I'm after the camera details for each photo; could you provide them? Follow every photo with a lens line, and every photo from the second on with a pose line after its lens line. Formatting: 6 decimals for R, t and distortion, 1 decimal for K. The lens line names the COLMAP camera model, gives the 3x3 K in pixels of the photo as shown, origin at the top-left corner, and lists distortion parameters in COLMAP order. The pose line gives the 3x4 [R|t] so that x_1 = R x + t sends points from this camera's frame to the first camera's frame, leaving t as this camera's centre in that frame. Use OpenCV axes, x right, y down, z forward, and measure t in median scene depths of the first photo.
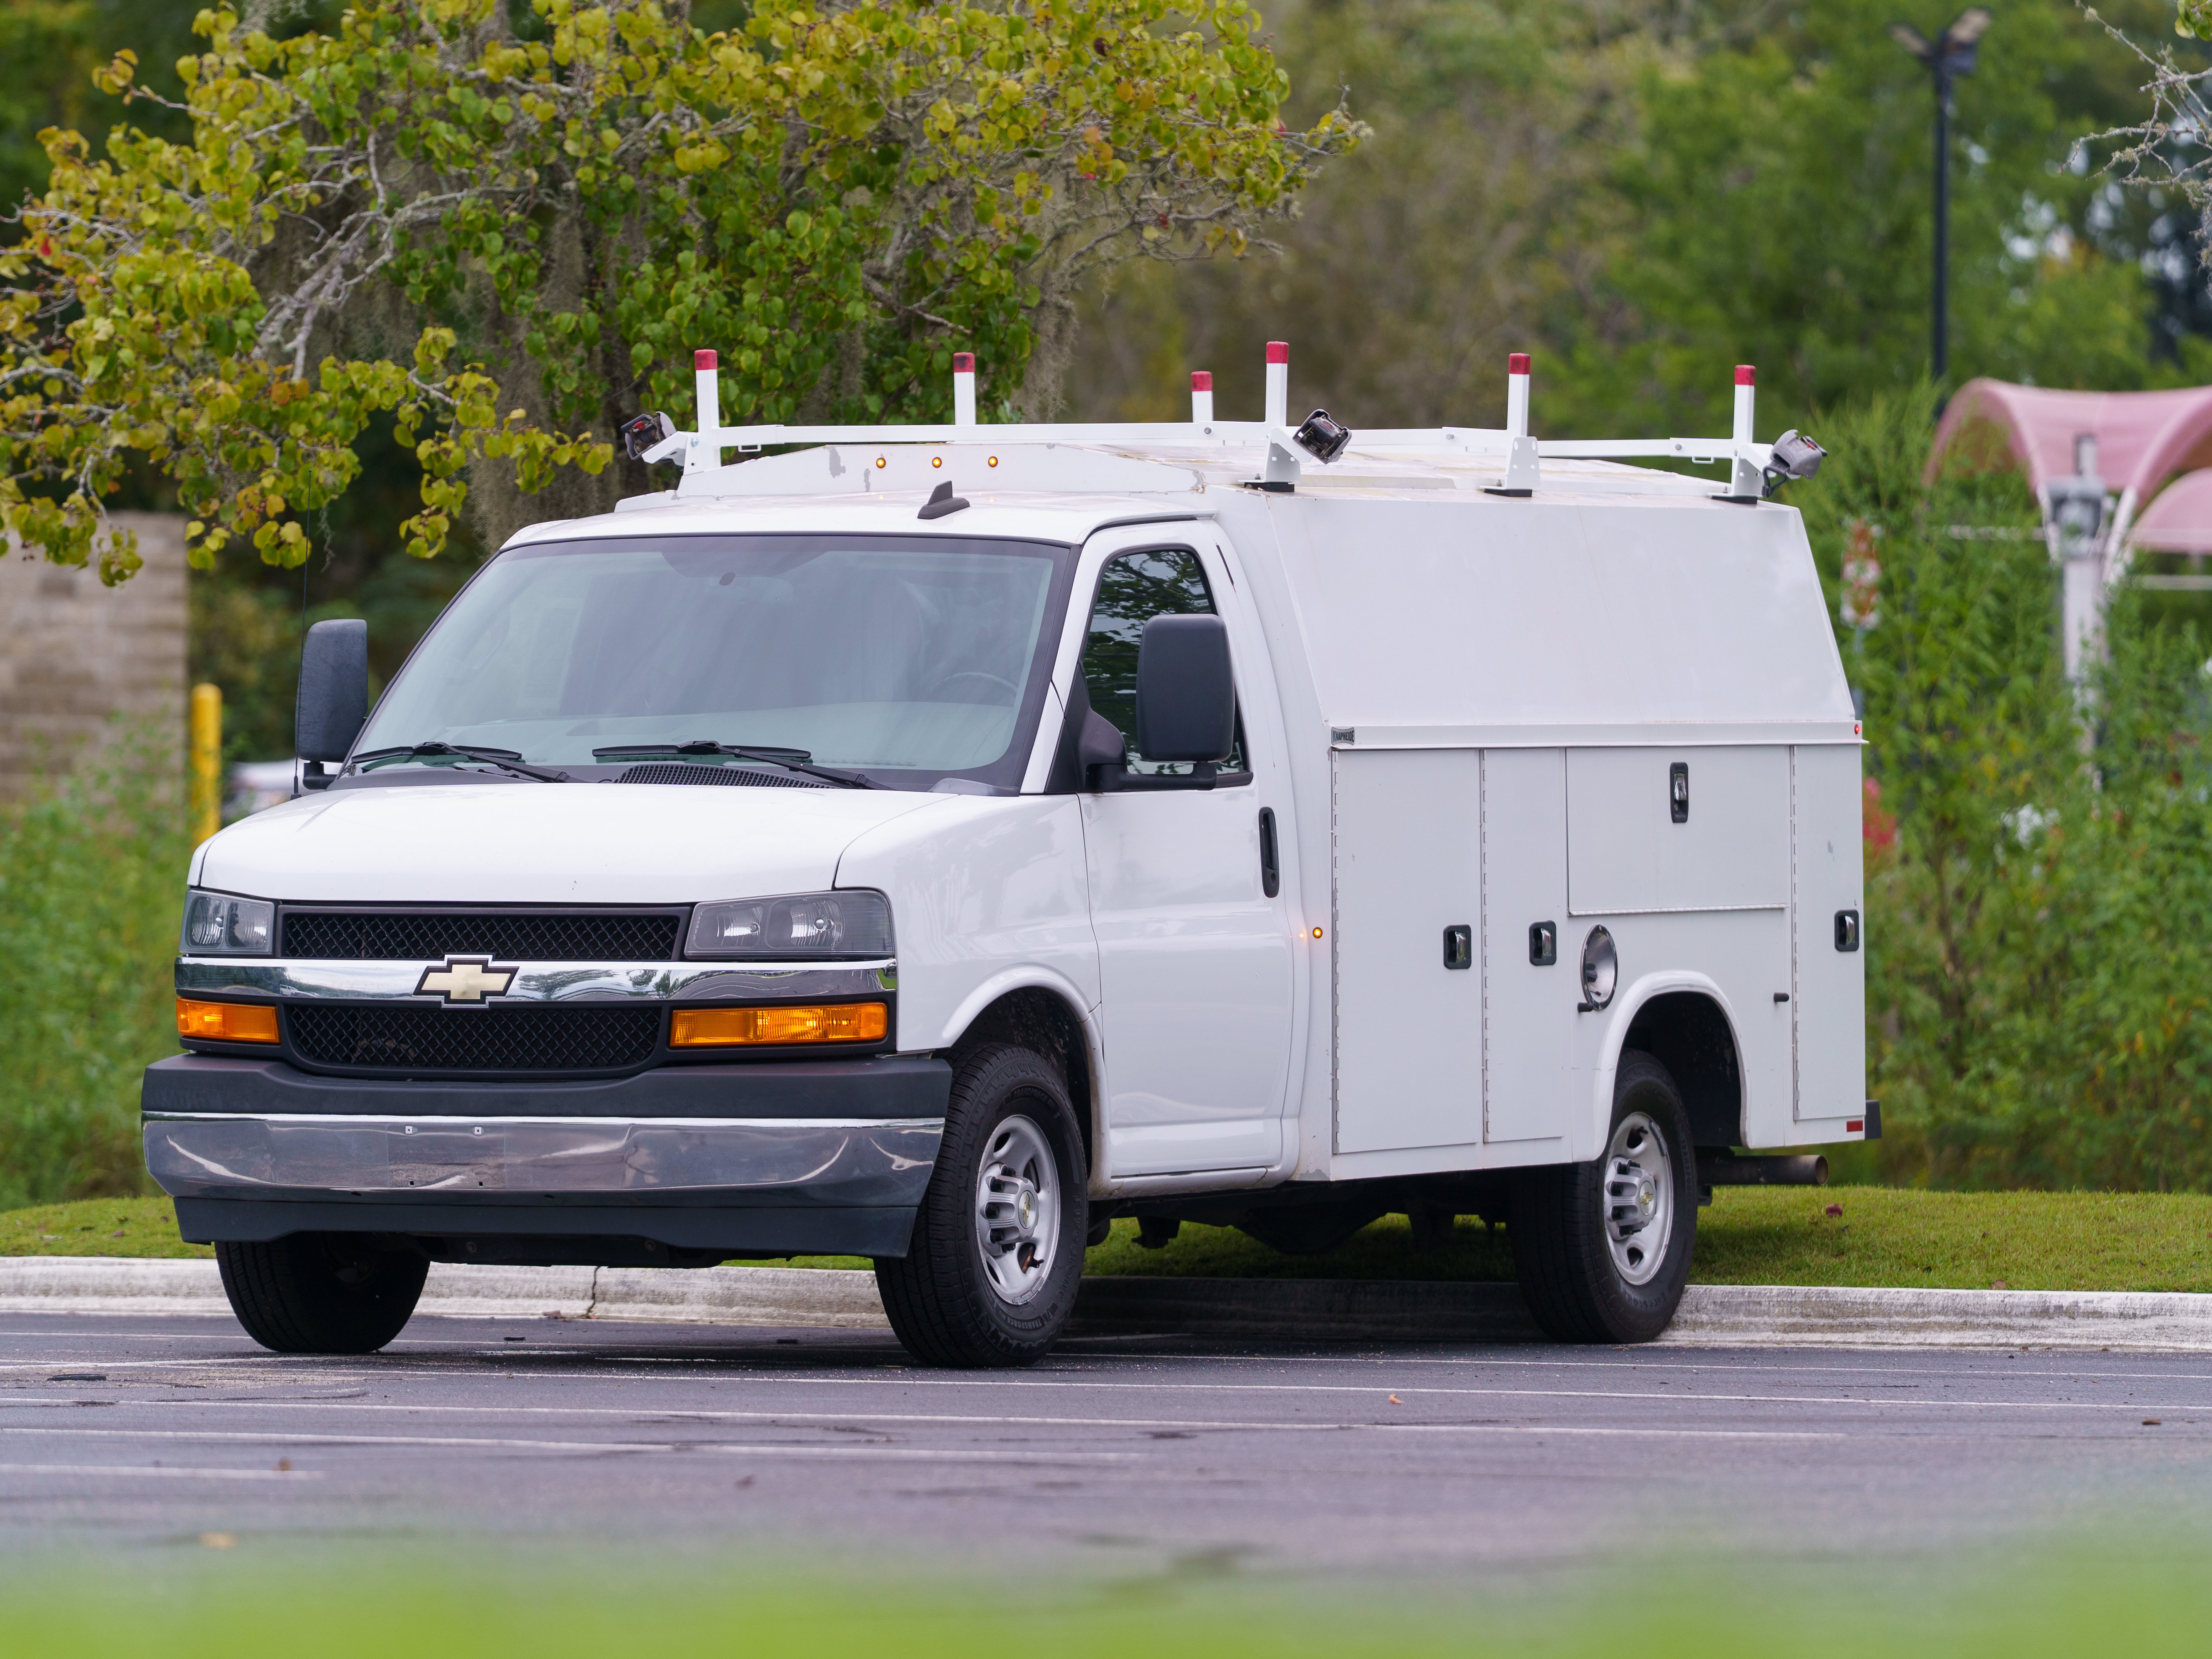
lens RADIAL K [[13916.5, 0, 1106.0], [0, 13916.5, 829.5], [0, 0, 1]] dist [0.204431, 18.303041]
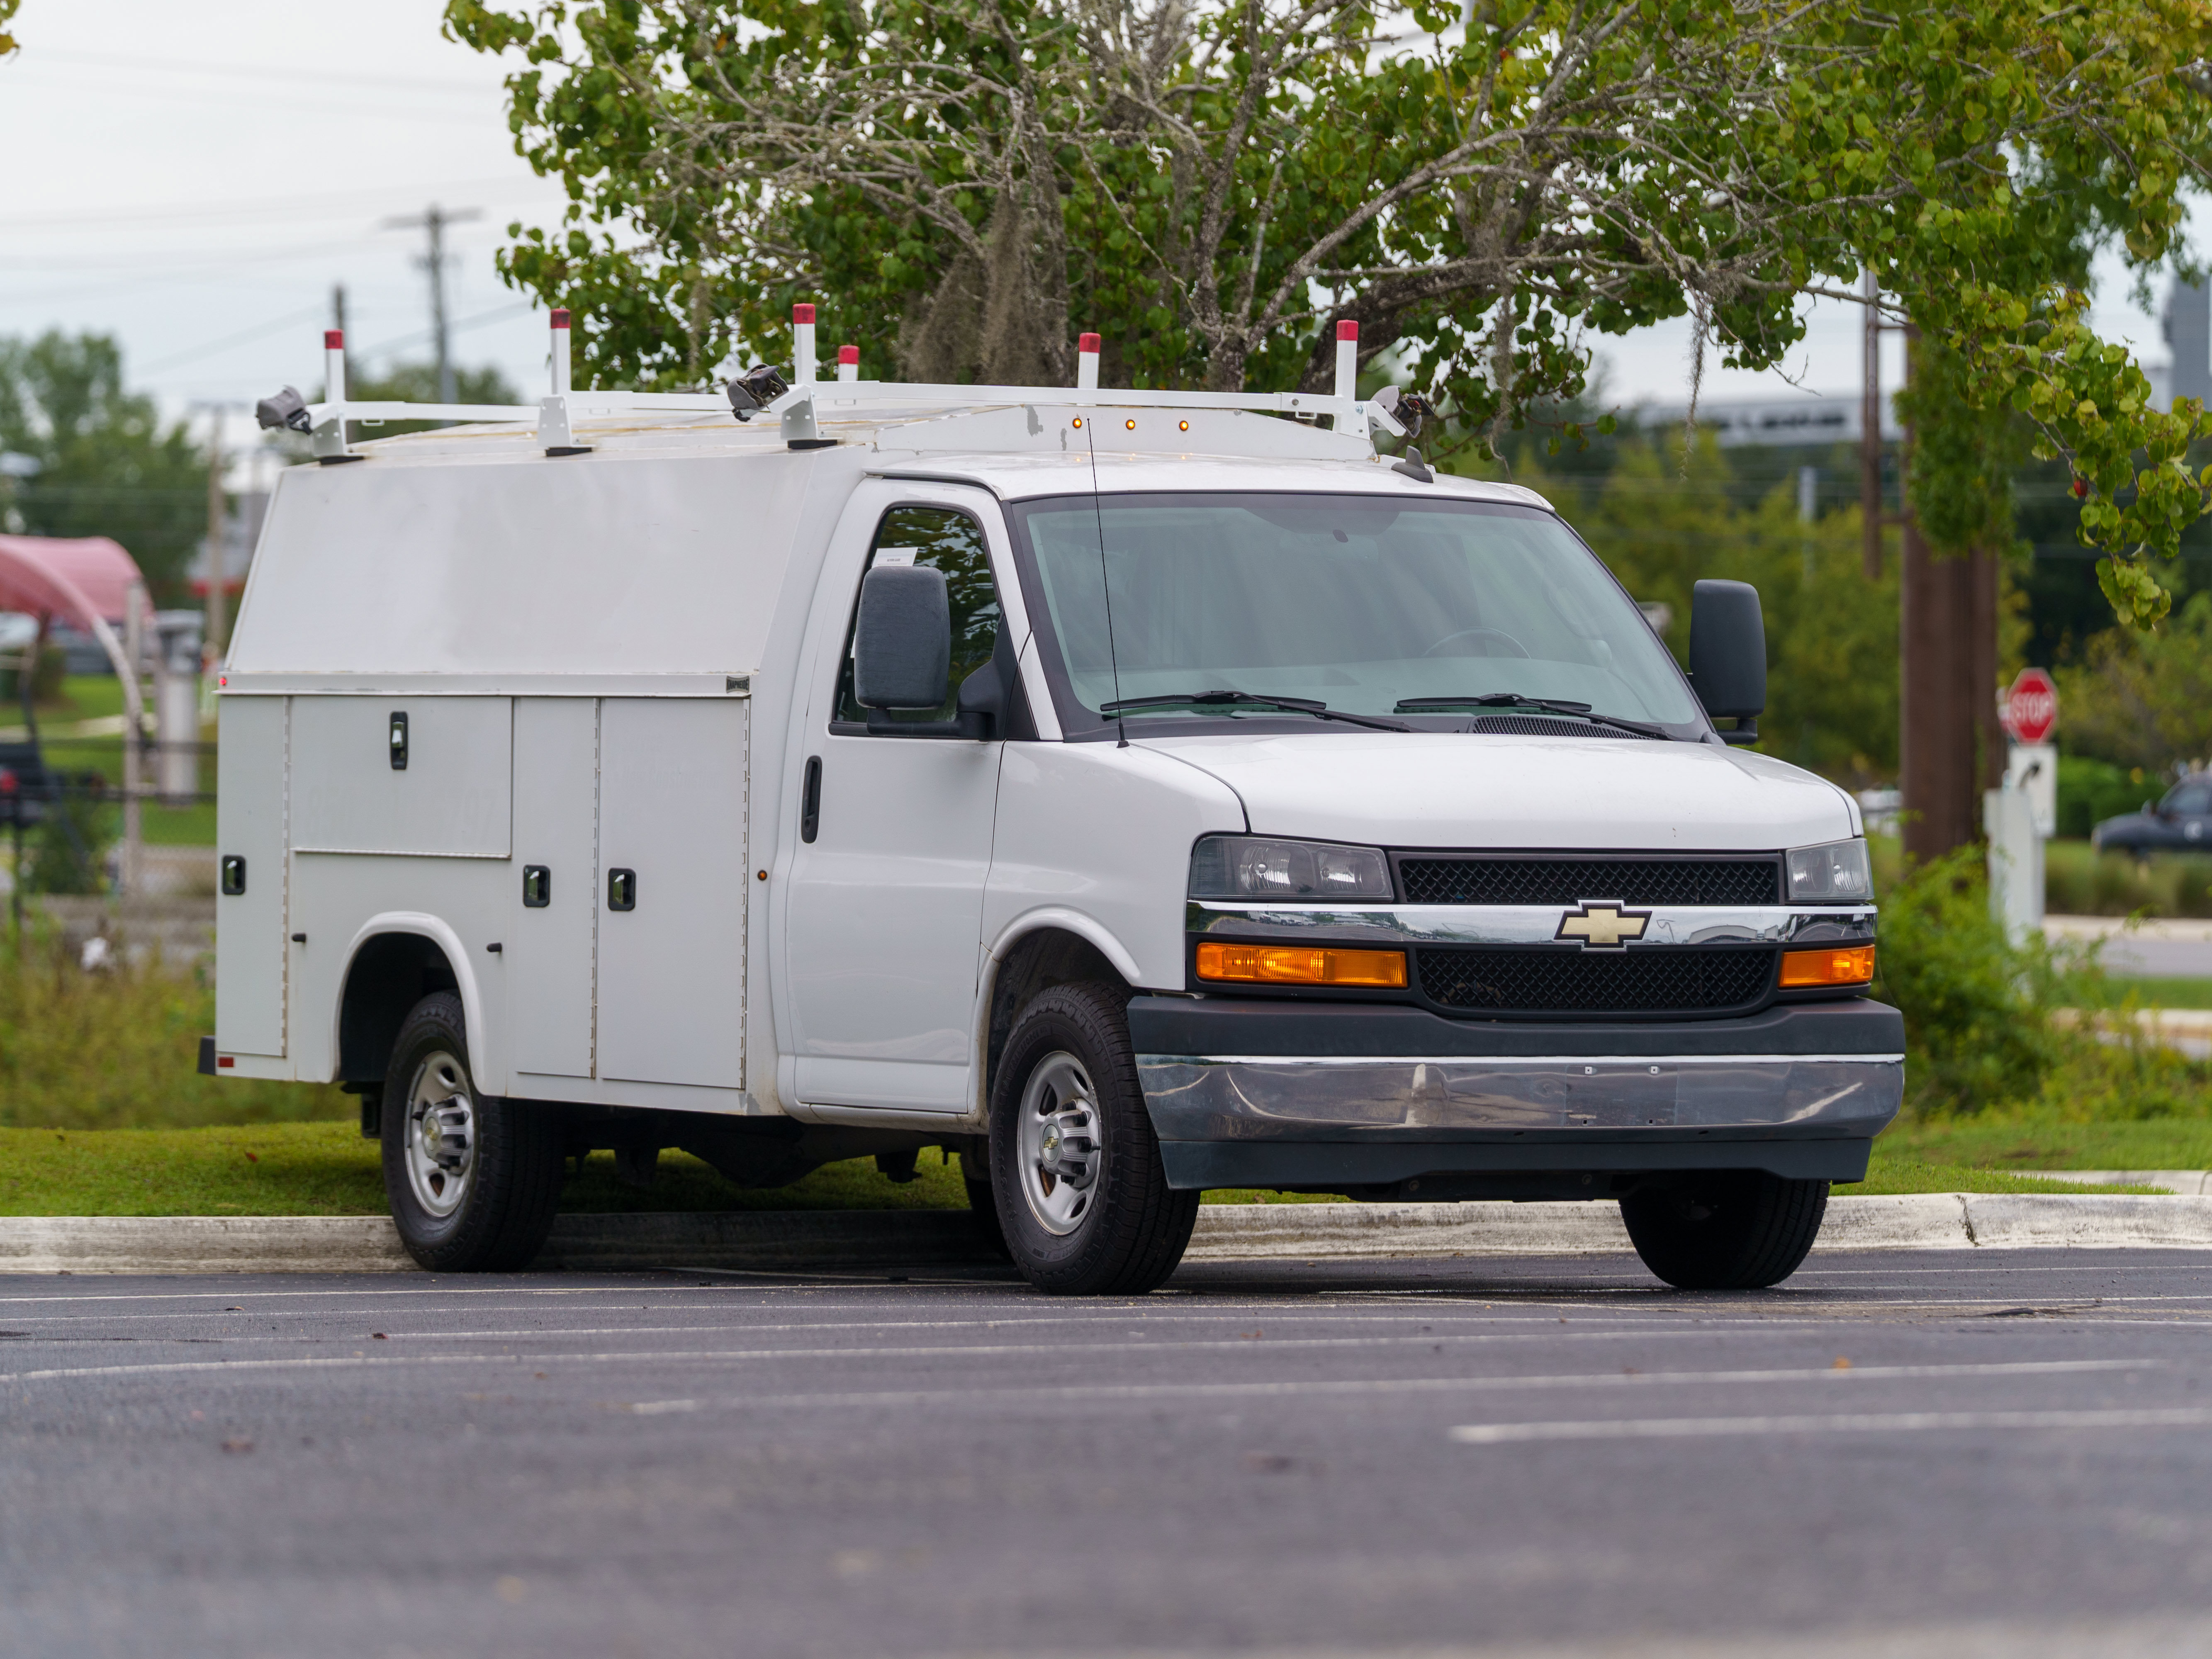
lens RADIAL K [[11913.8, 0, 1108.0], [0, 11913.8, 981.6], [0, 0, 1]] dist [0.376004, 7.078855]
pose [[0.588147, -0.007887, 0.808716, -0.750154], [-0.004769, 0.999901, 0.013220, 0.003427], [-0.808740, -0.011632, 0.588051, 0.491218]]
